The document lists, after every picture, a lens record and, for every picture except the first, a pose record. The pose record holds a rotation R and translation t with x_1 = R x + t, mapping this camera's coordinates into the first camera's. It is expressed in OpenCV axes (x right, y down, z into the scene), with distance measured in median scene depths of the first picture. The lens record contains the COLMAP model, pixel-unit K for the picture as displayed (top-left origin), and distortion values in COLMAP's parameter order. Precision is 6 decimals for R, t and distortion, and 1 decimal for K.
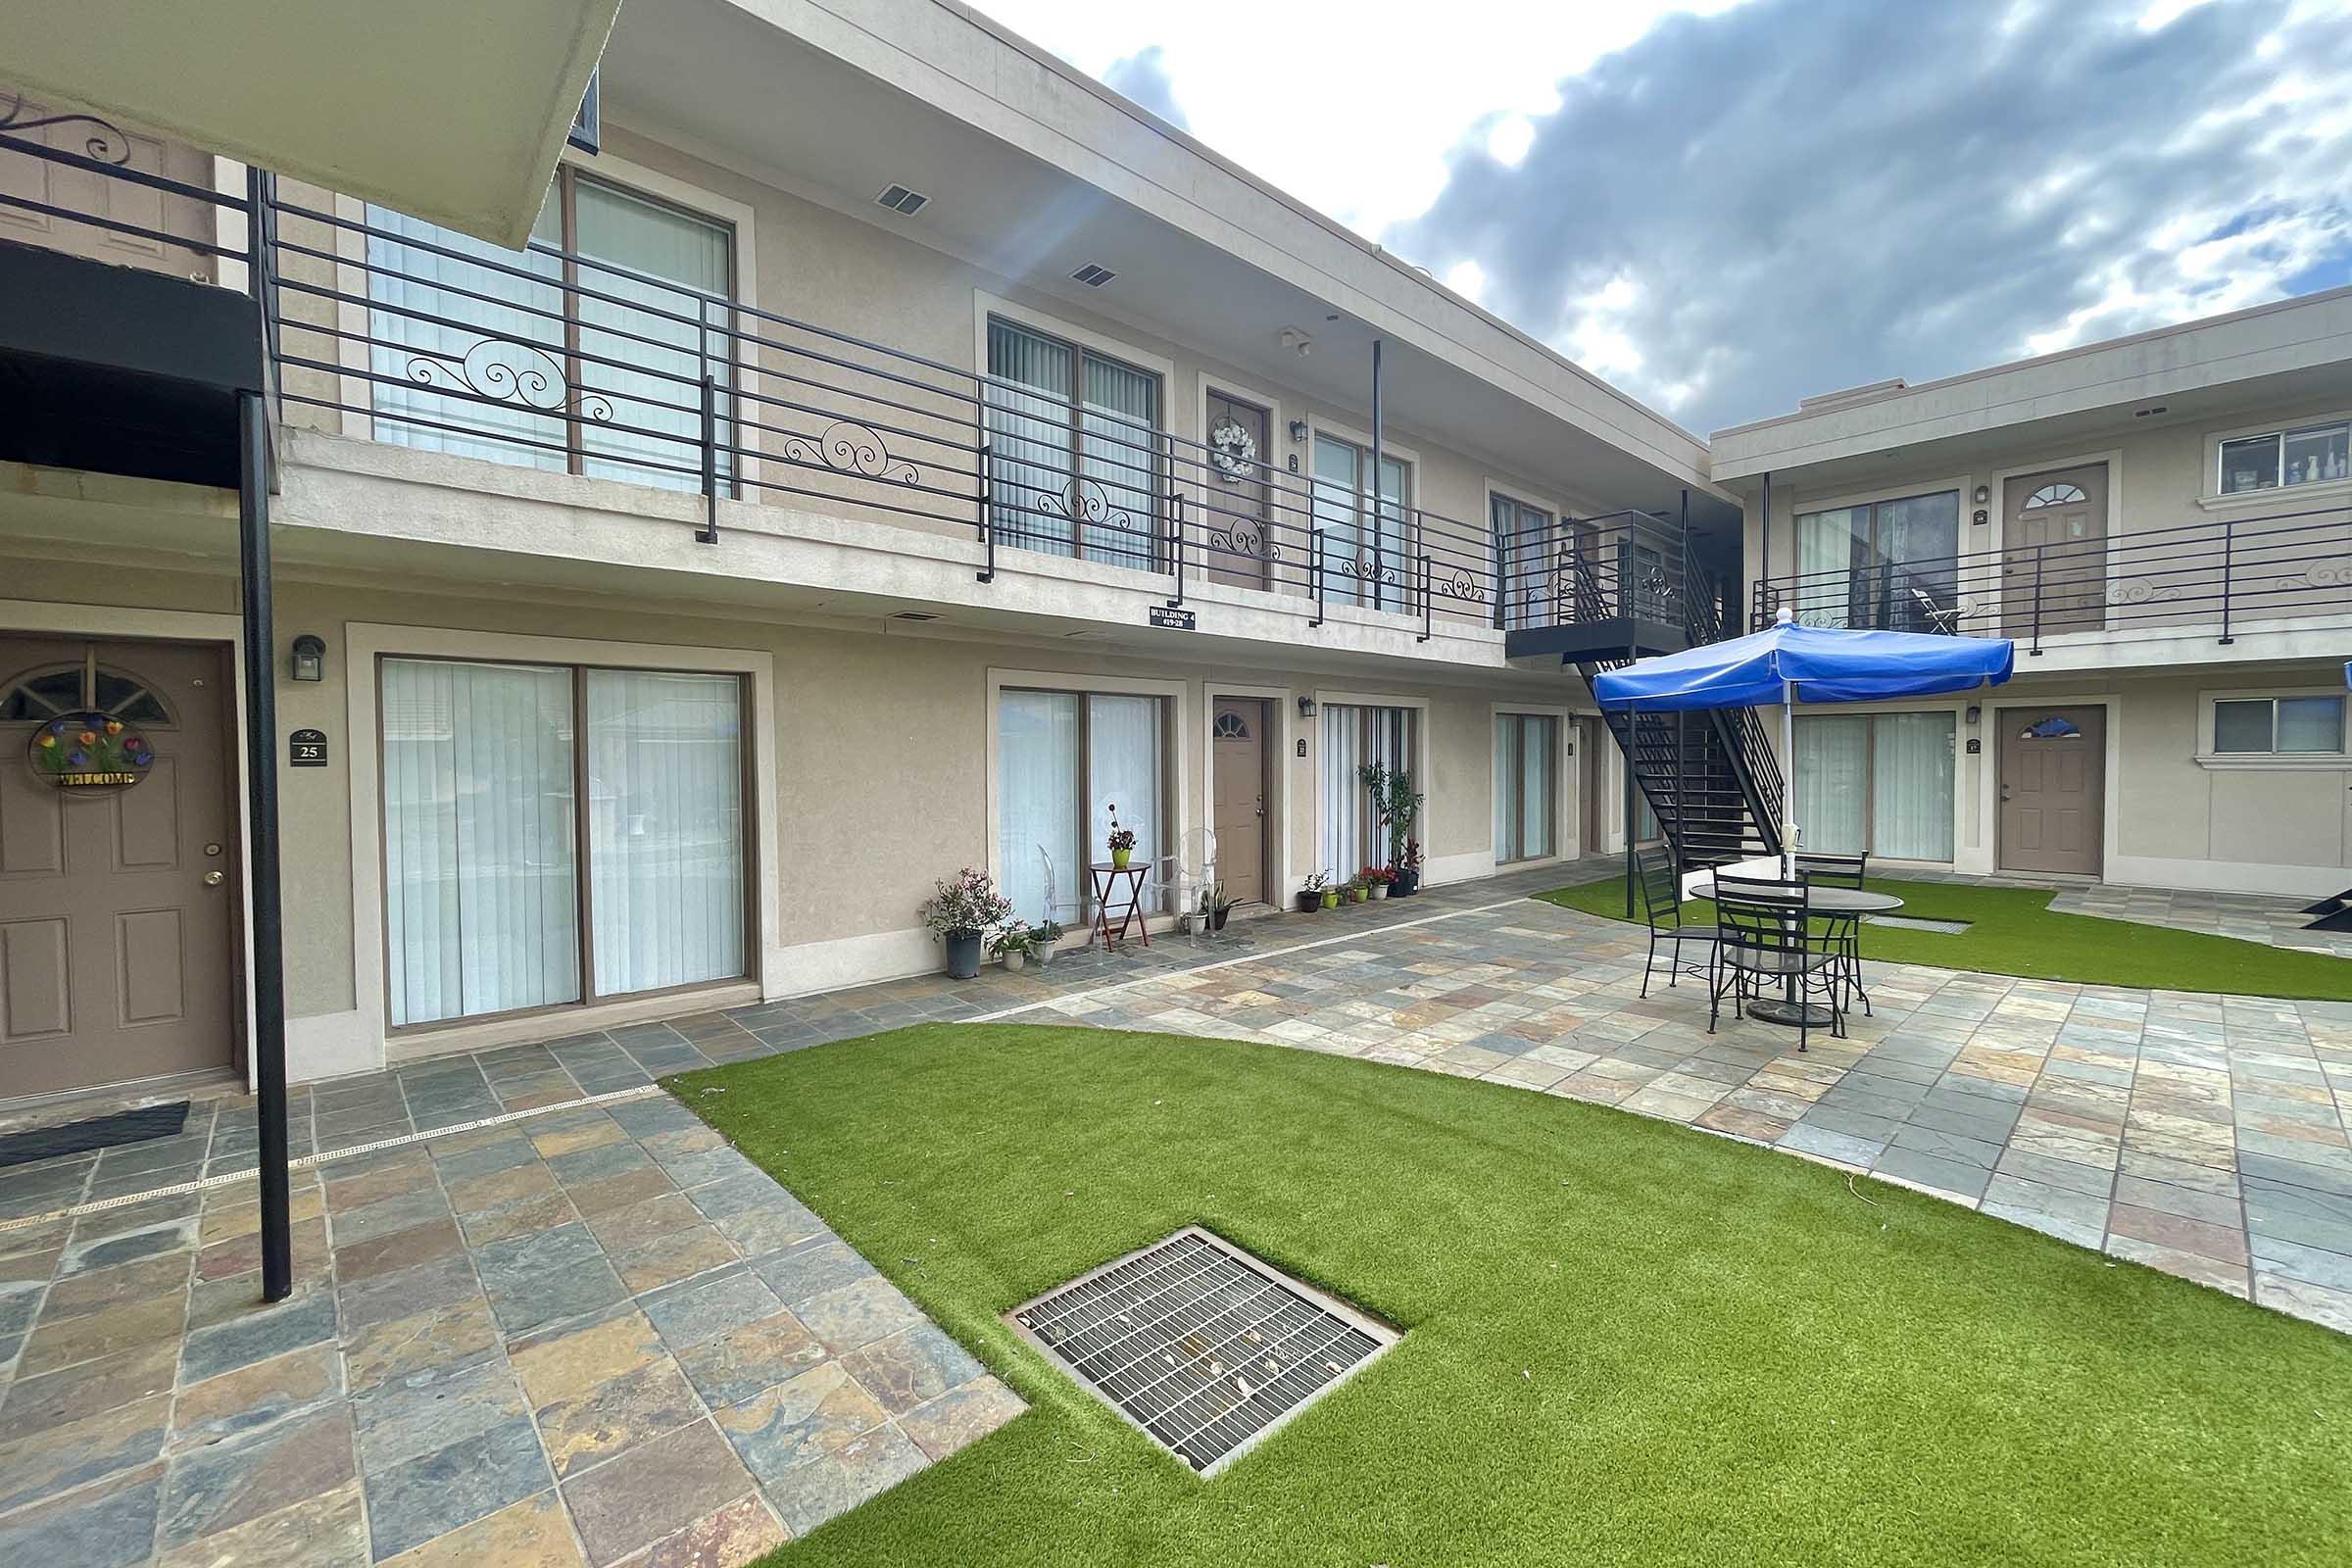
lens RADIAL K [[944.1, 0, 1176.0], [0, 944.1, 784.0], [0, 0, 1]] dist [-0.001485, -0.000582]
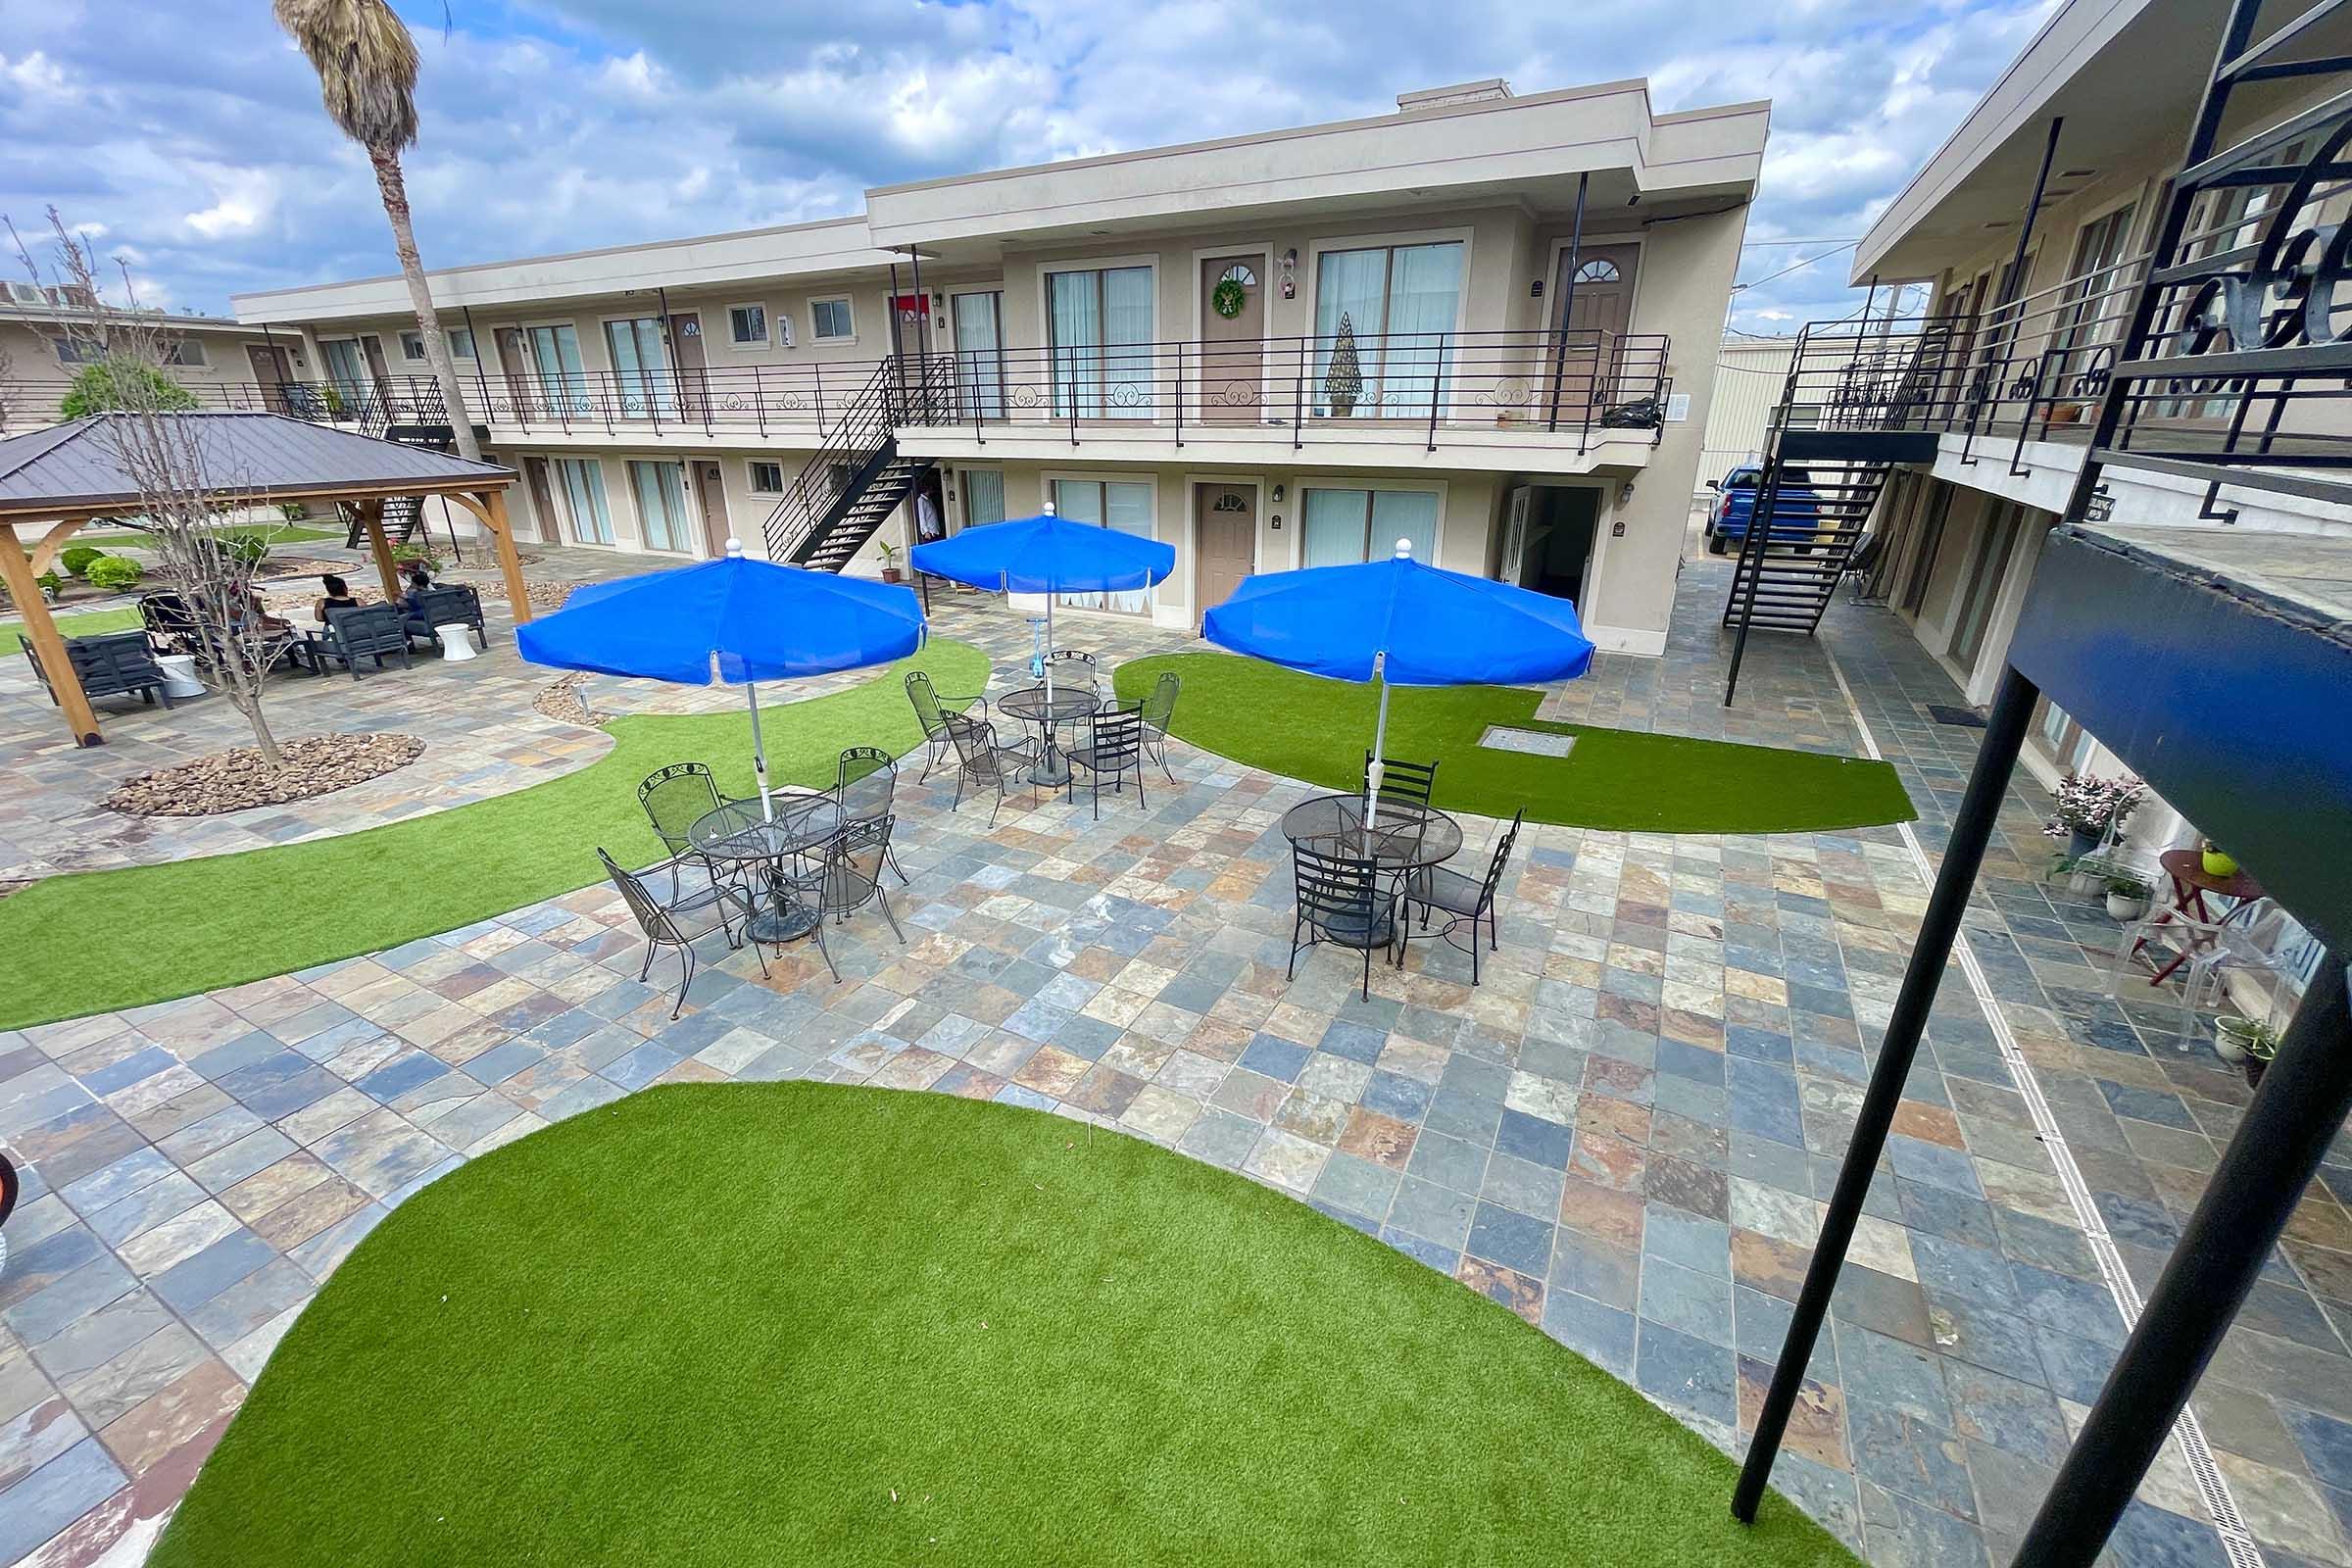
lens RADIAL K [[944.1, 0, 1176.0], [0, 944.1, 784.0], [0, 0, 1]] dist [-0.001485, -0.000582]
pose [[-0.943701, 0.124347, -0.306538, 1.690732], [-0.006737, 0.919244, 0.393631, -0.473150], [0.330730, 0.373535, -0.866654, 2.624105]]
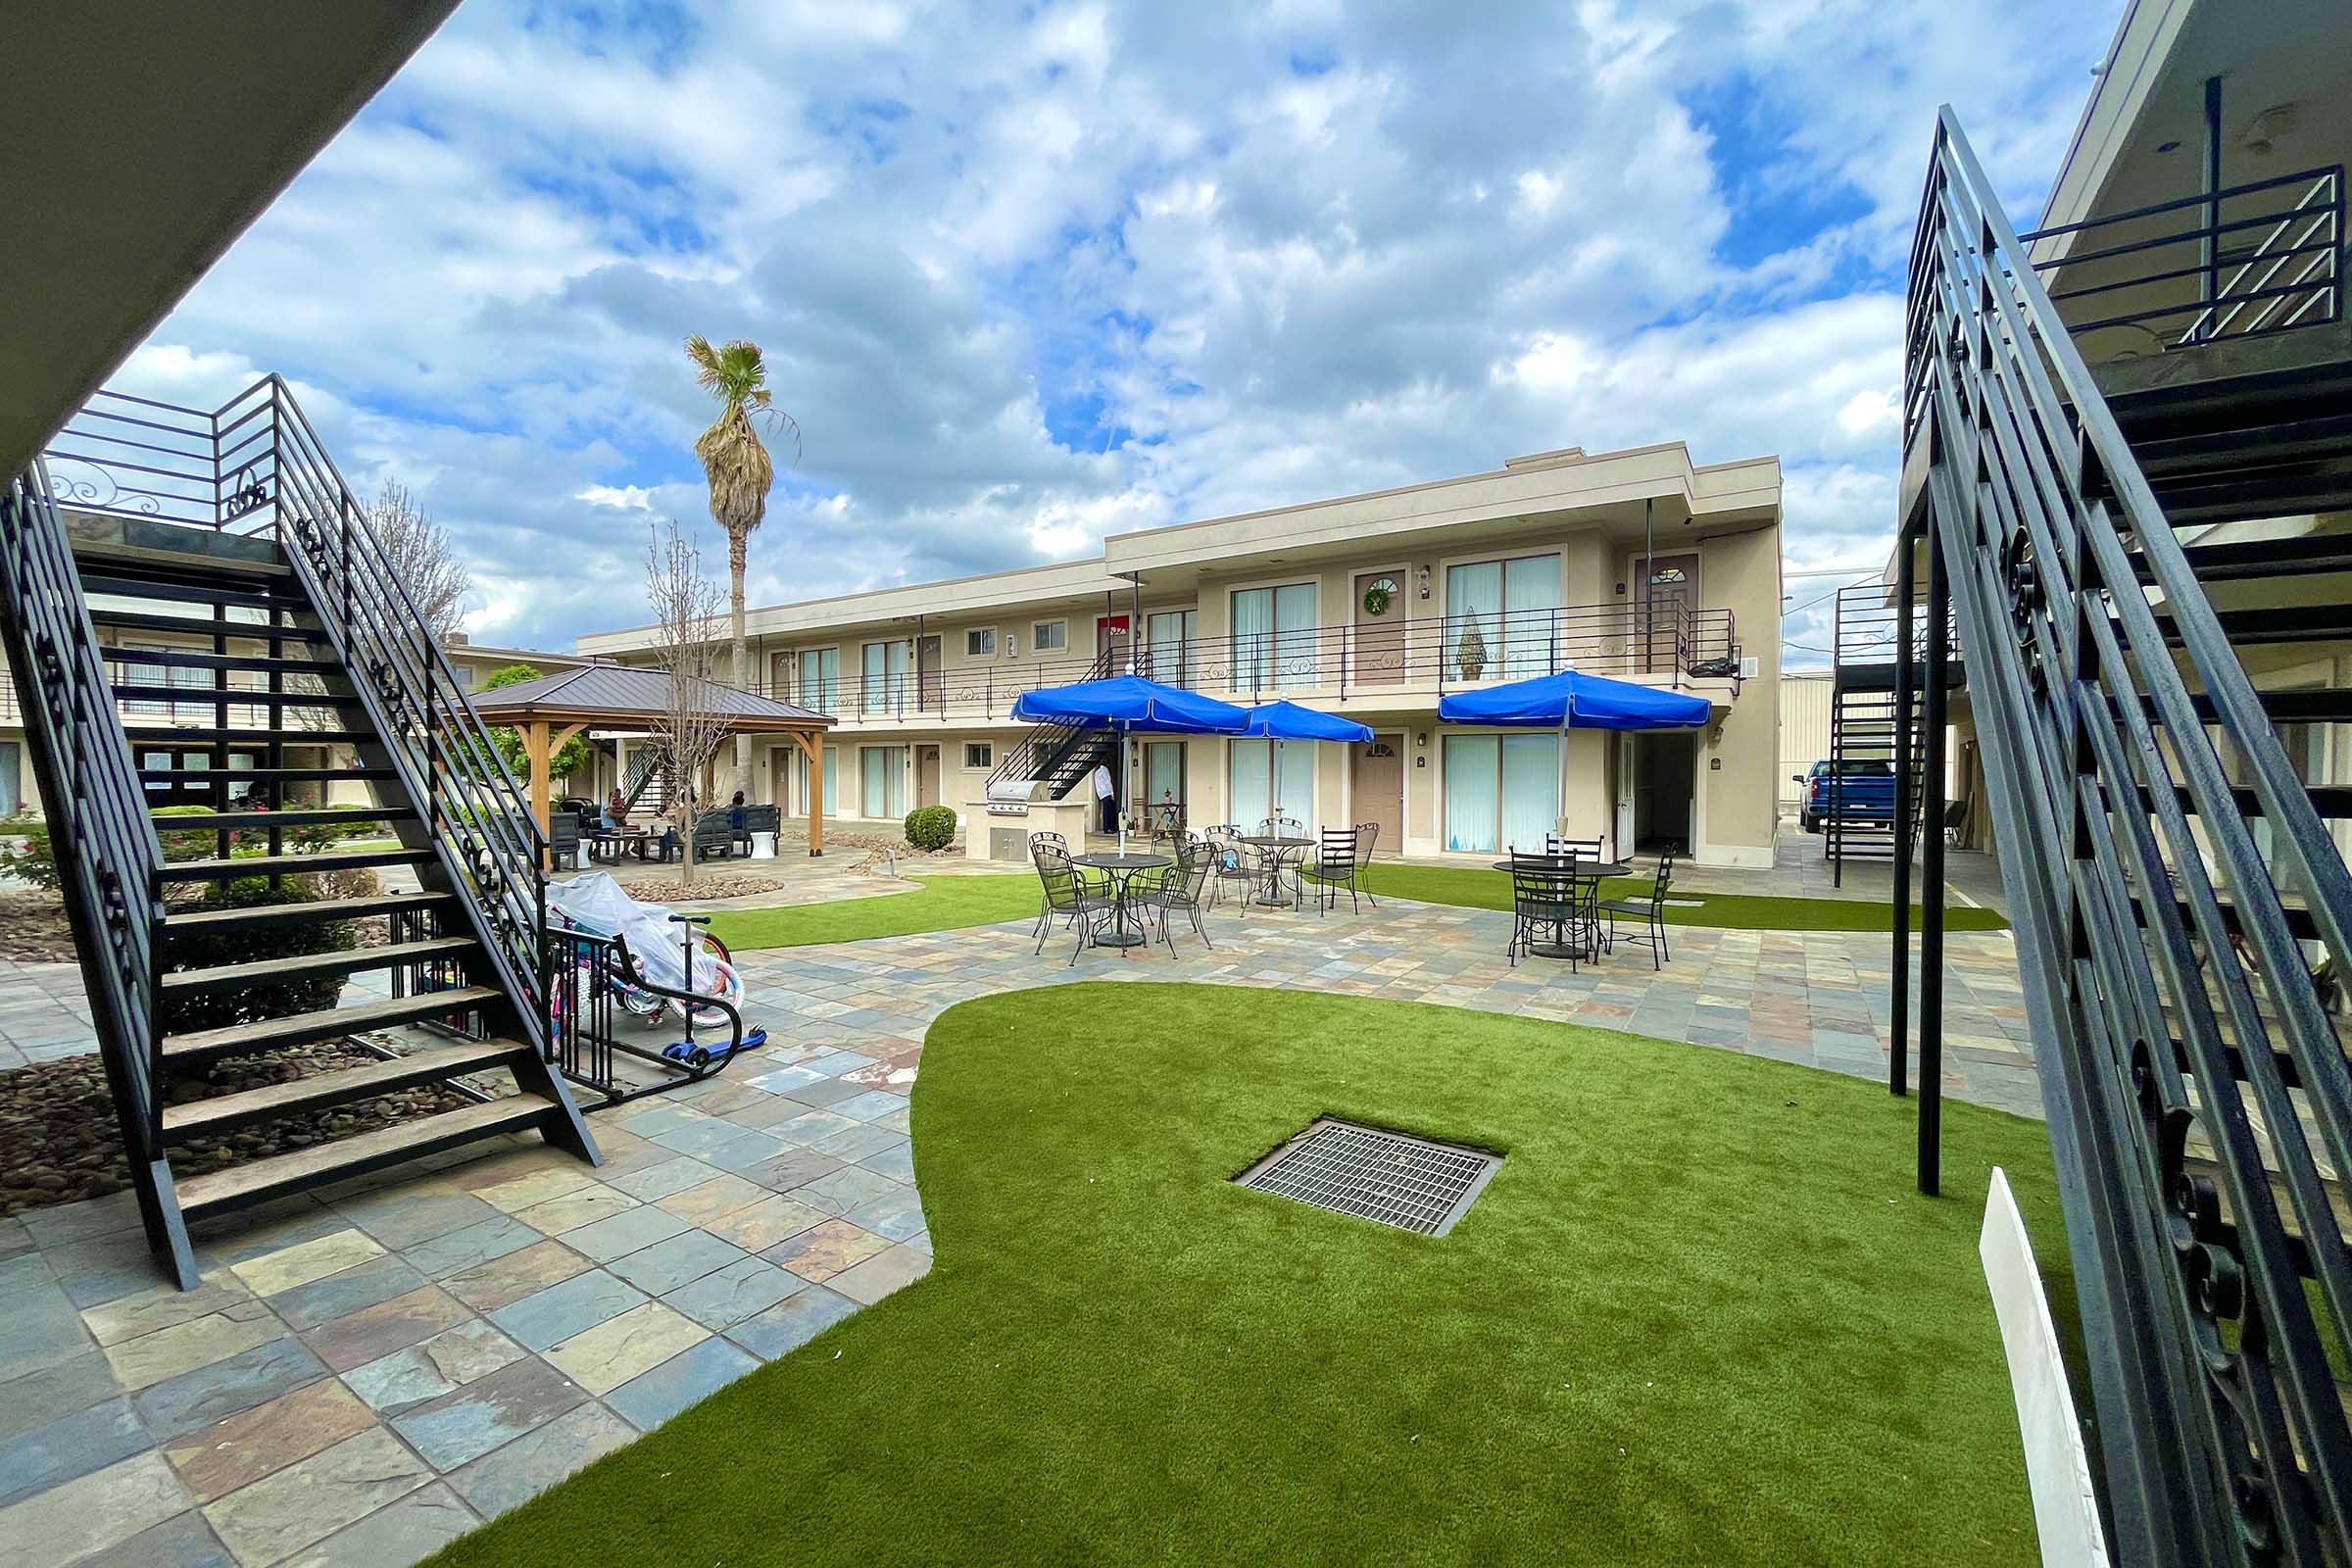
lens RADIAL K [[944.1, 0, 1176.0], [0, 944.1, 784.0], [0, 0, 1]] dist [-0.001485, -0.000582]
pose [[-0.970185, 0.002024, -0.242358, 2.181114], [-0.009736, 0.998833, 0.047314, -0.136238], [0.242171, 0.048263, -0.969032, 3.148523]]
